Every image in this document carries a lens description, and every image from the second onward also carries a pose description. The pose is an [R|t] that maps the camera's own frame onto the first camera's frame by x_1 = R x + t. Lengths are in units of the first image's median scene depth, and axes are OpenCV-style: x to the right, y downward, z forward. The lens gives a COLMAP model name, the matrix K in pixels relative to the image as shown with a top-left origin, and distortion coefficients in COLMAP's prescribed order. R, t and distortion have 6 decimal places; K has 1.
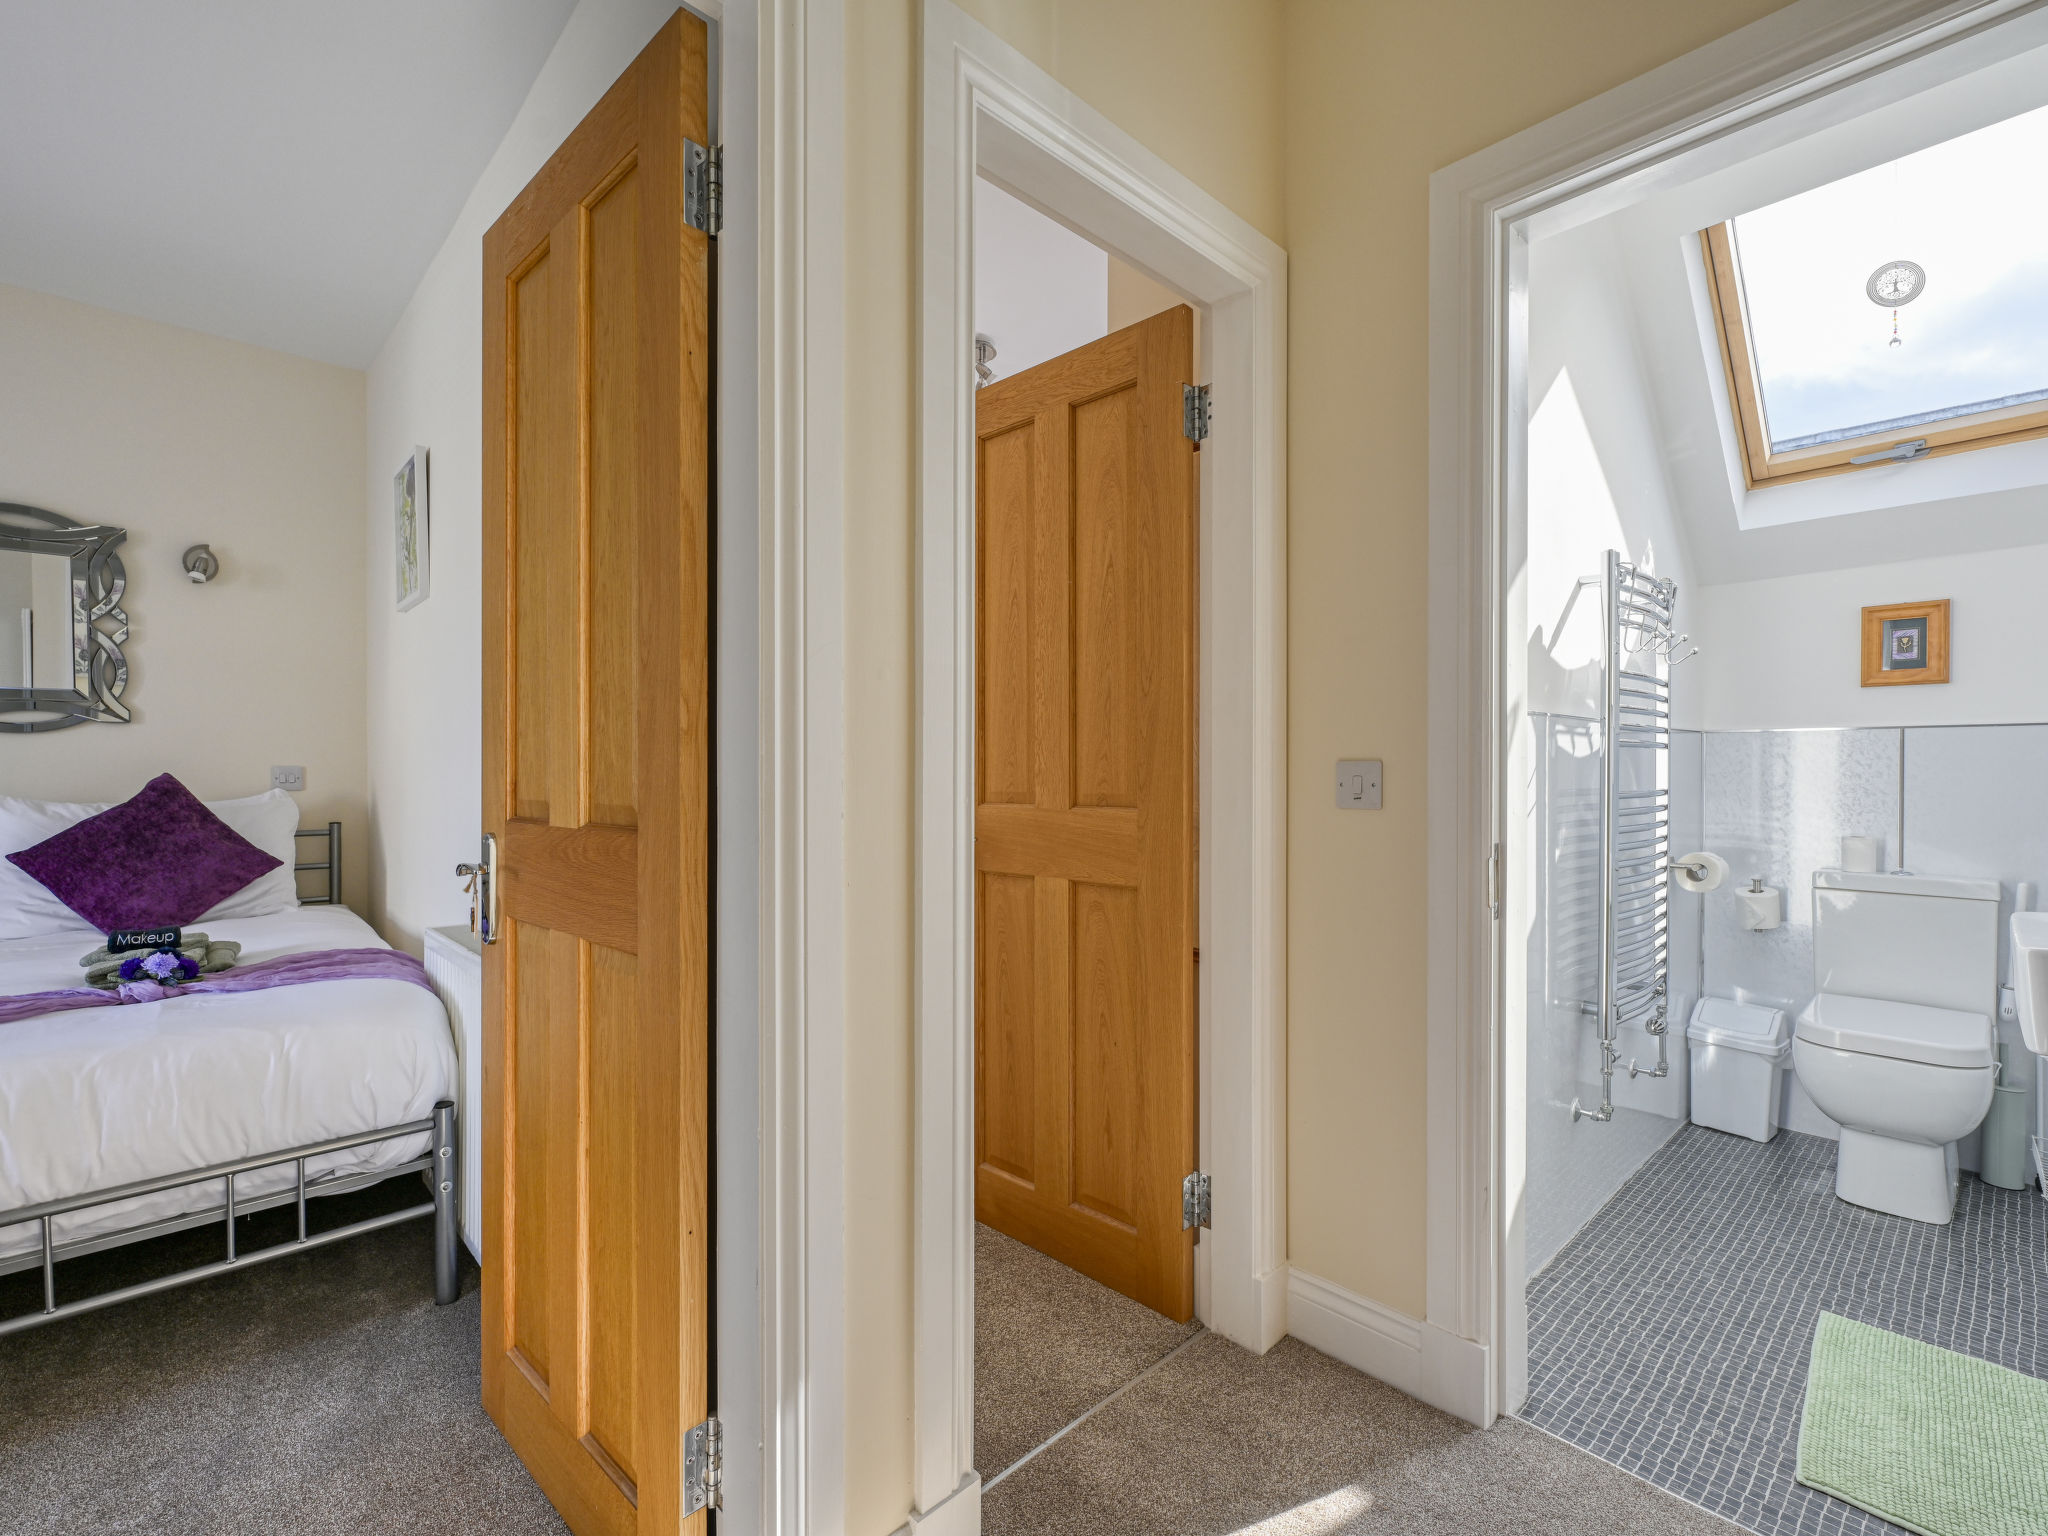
lens RADIAL K [[913.4, 0, 1034.7], [0, 913.4, 774.4], [0, 0, 1]] dist [-0.000809, -0.000123]
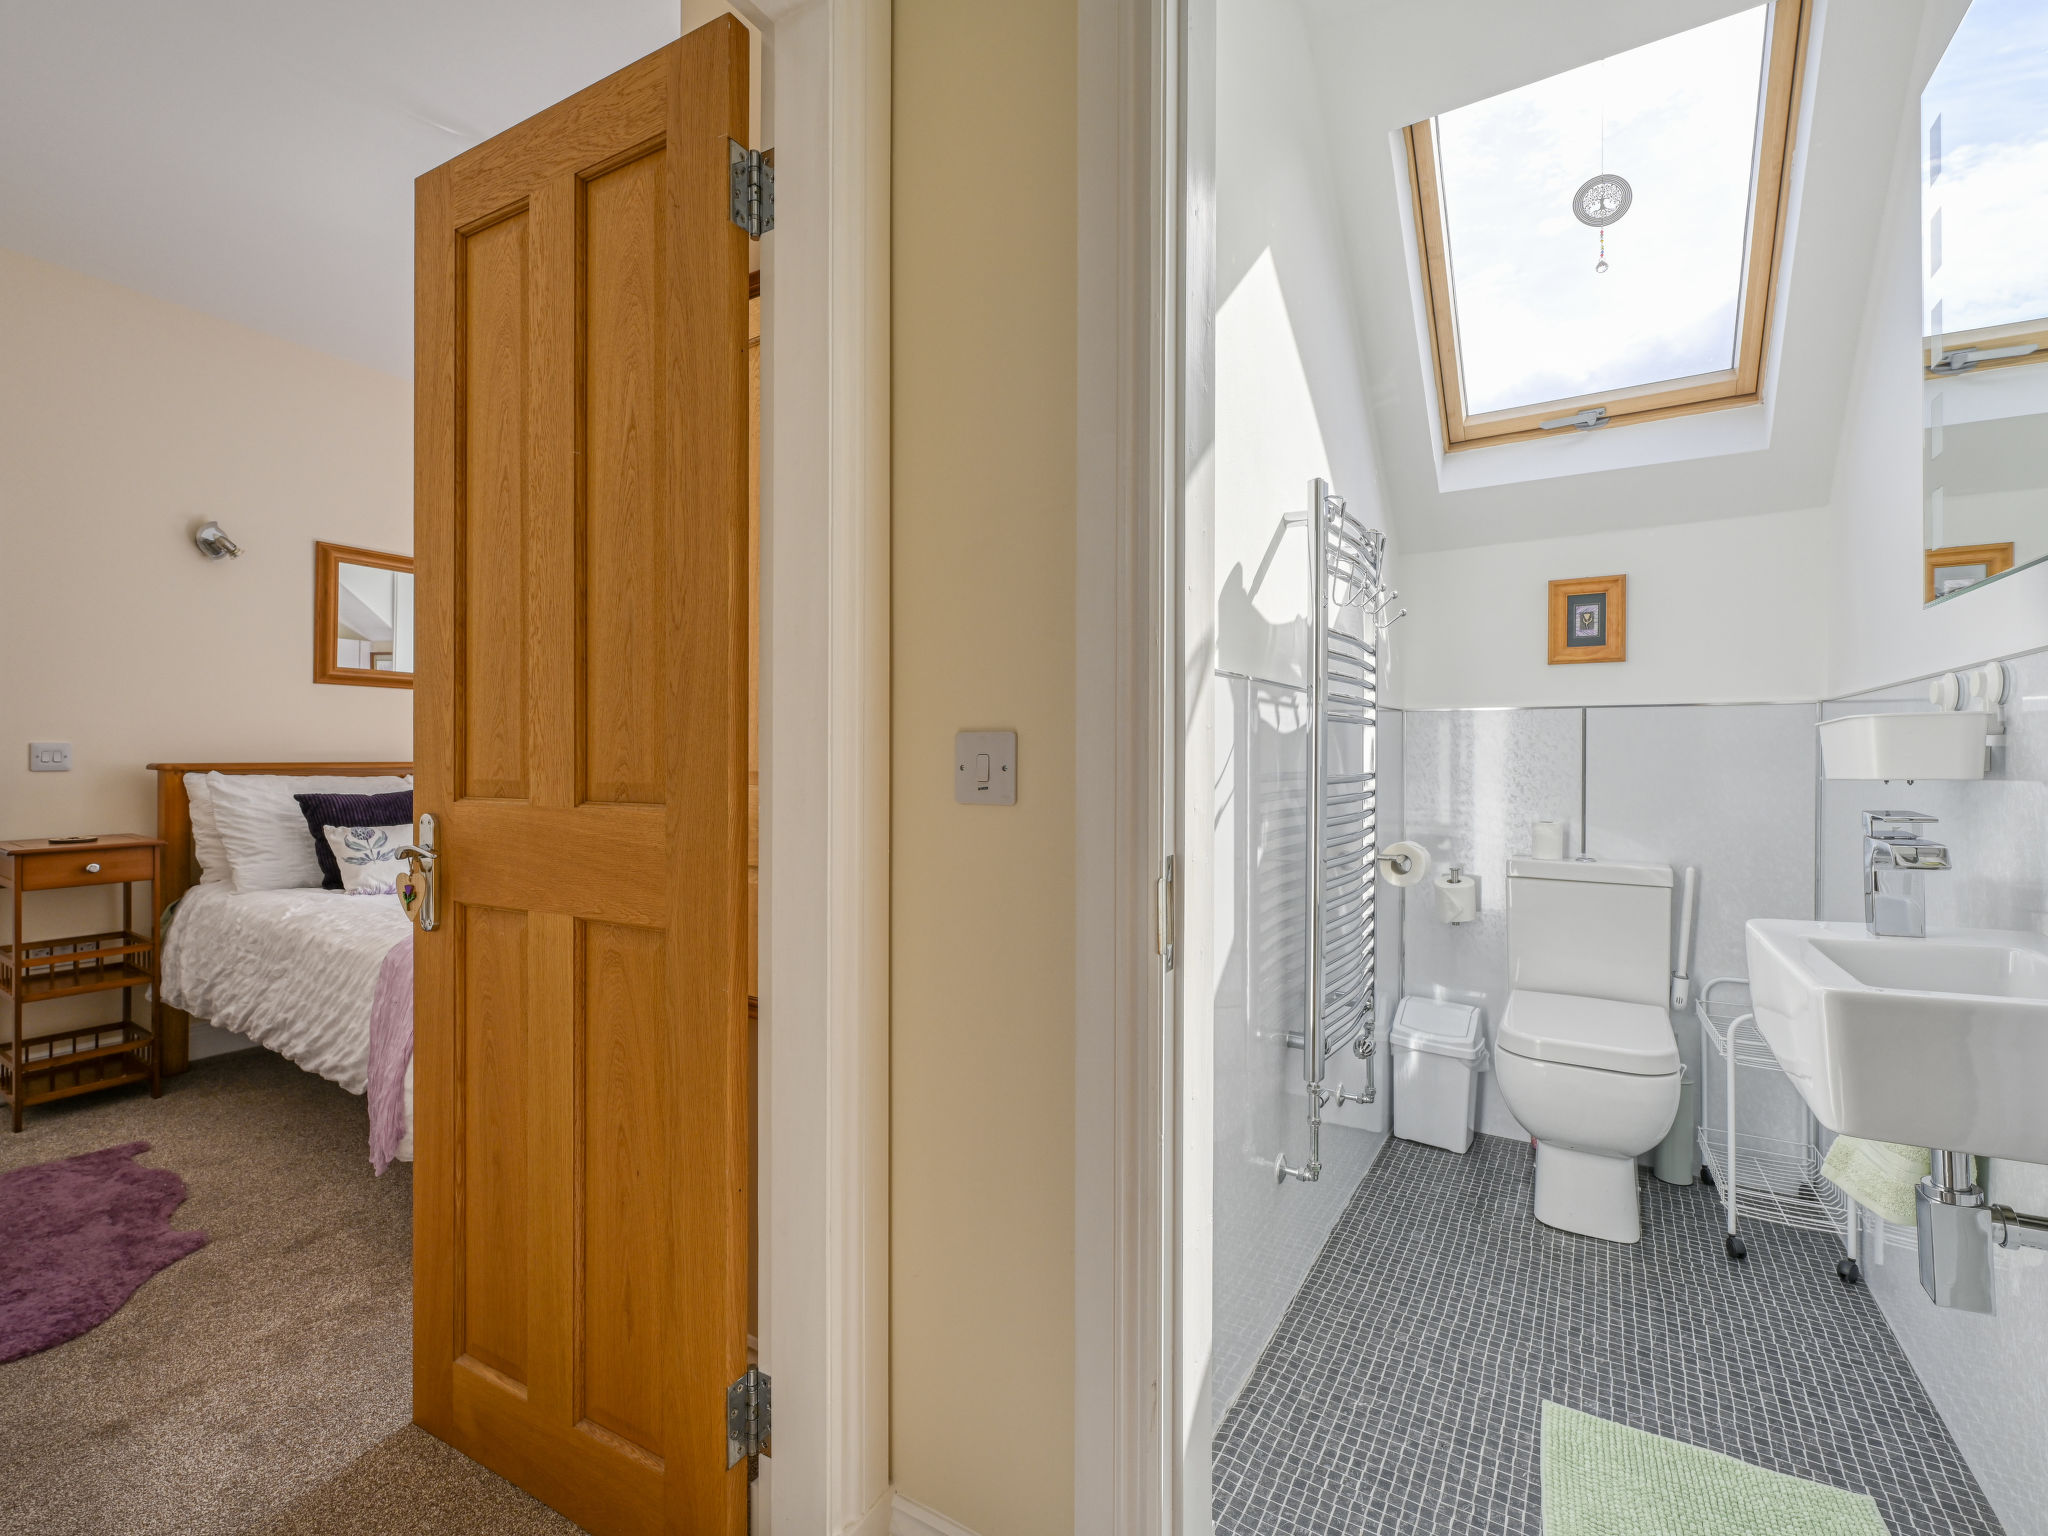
lens RADIAL K [[920.9, 0, 1043.7], [0, 920.9, 755.8], [0, 0, 1]] dist [-0.001138, 0.000001]
pose [[0.961563, 0.001622, 0.274580, 0.163441], [-0.000872, 0.999996, -0.002853, 0.003488], [-0.274583, 0.002504, 0.961560, 0.267054]]
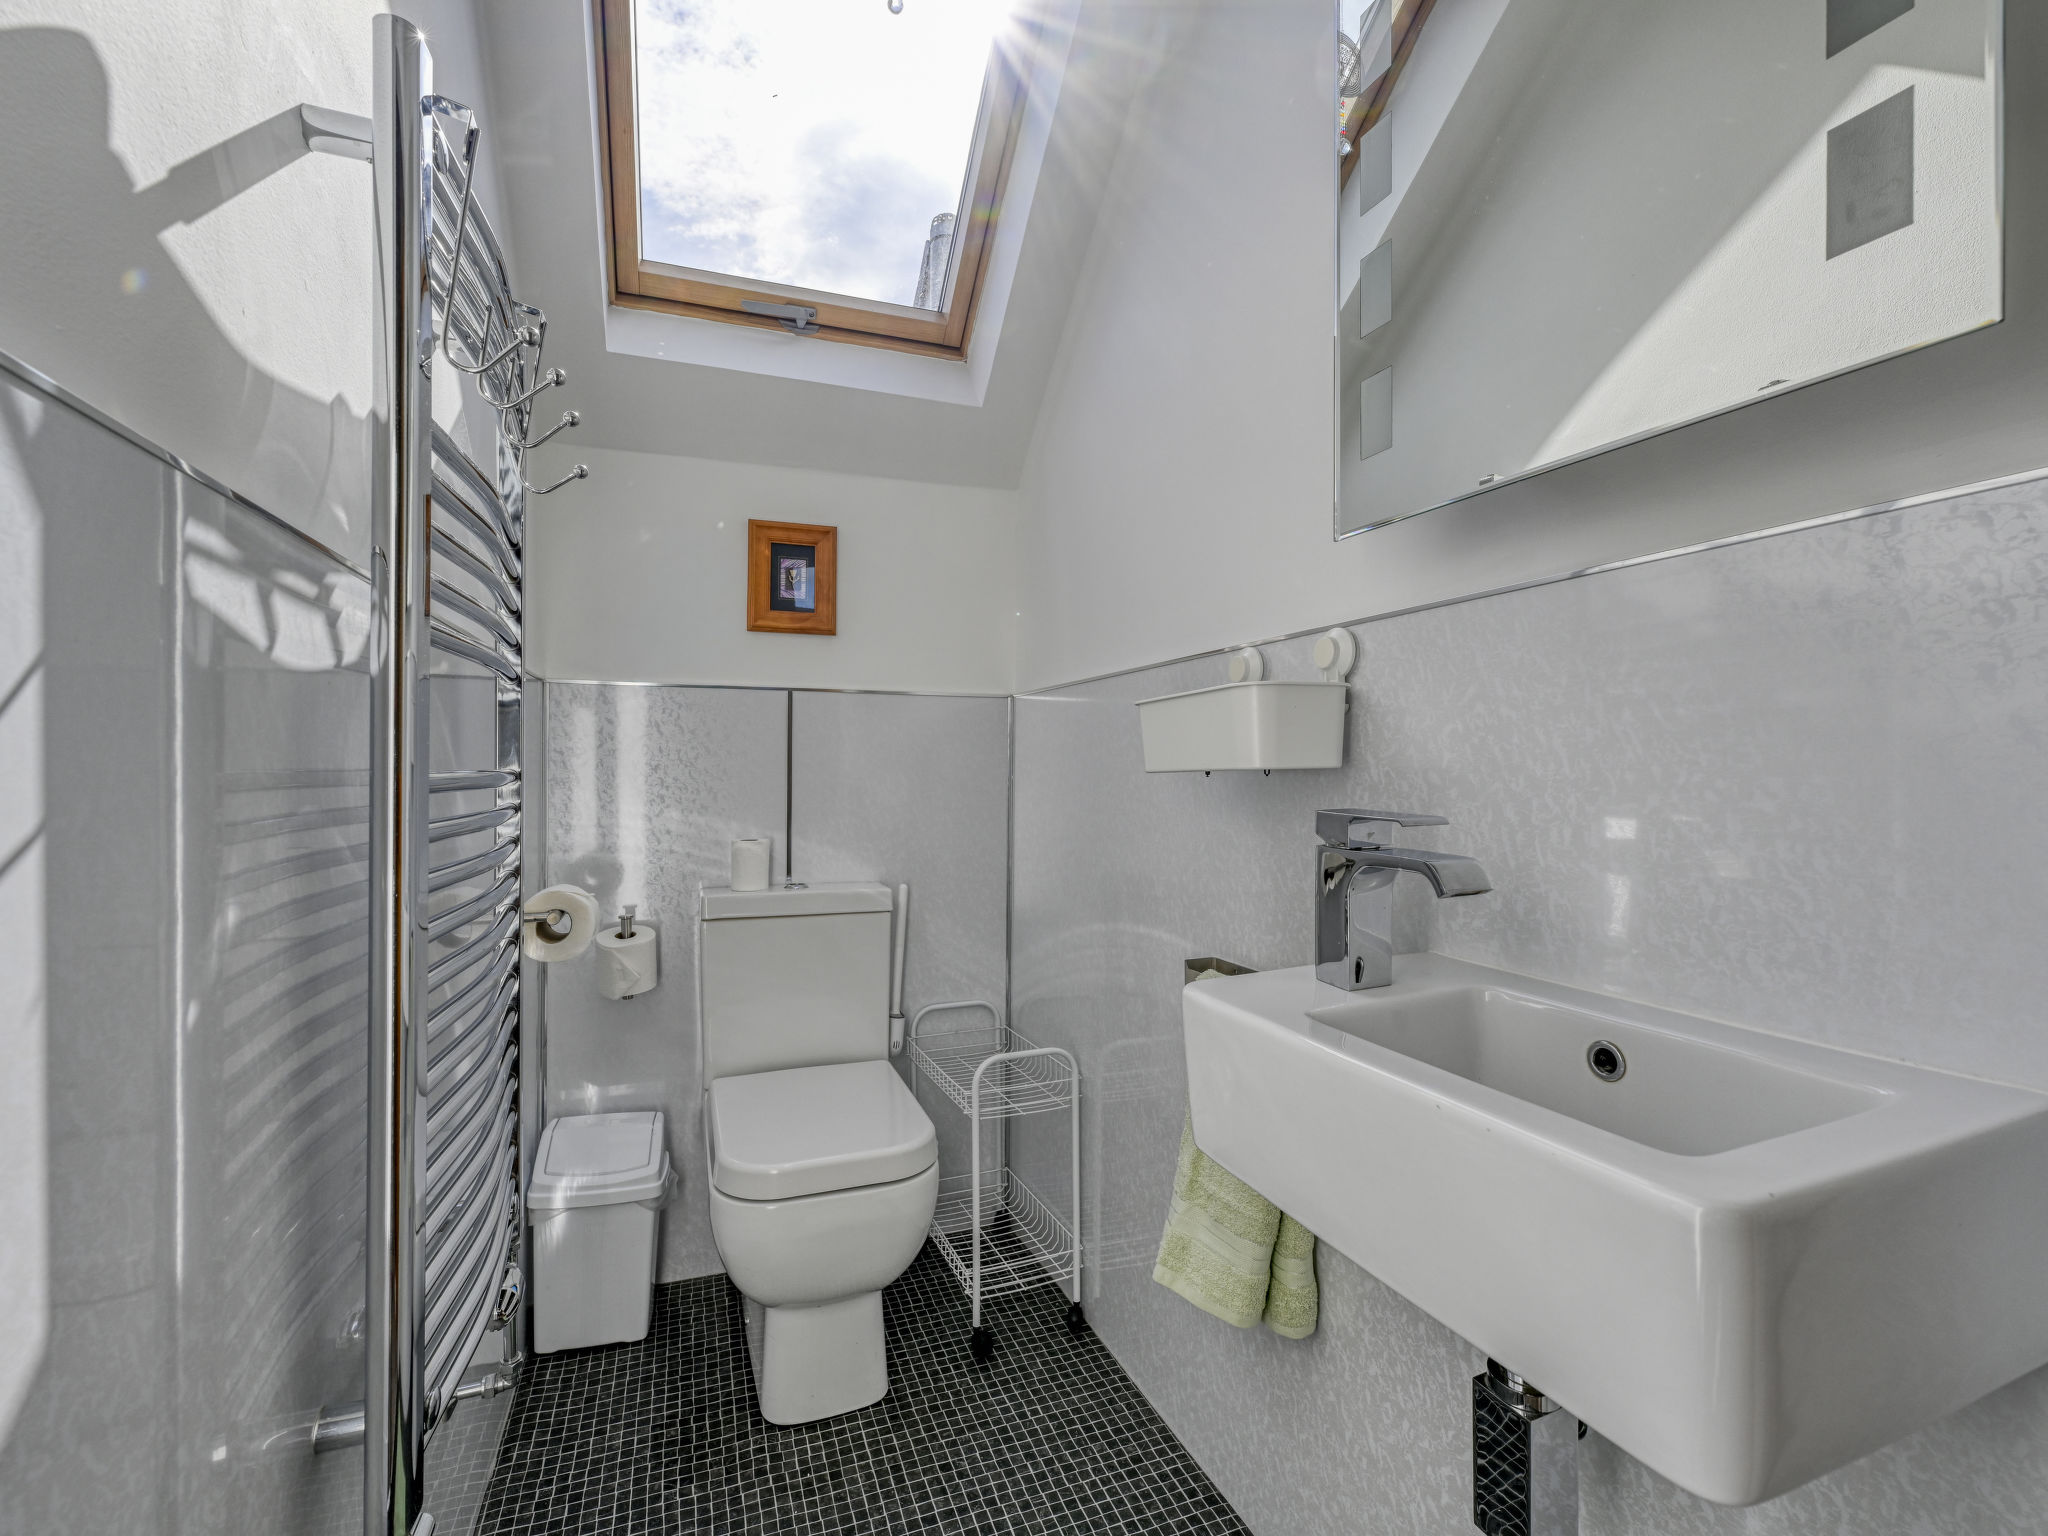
lens RADIAL K [[912.2, 0, 1012.0], [0, 912.2, 769.0], [0, 0, 1]] dist [-0.001223, -0.000110]
pose [[0.397346, 0.000182, 0.917669, 0.400741], [0.002677, 0.999995, -0.001357, 0.017811], [-0.917665, 0.002996, 0.397344, 0.637353]]
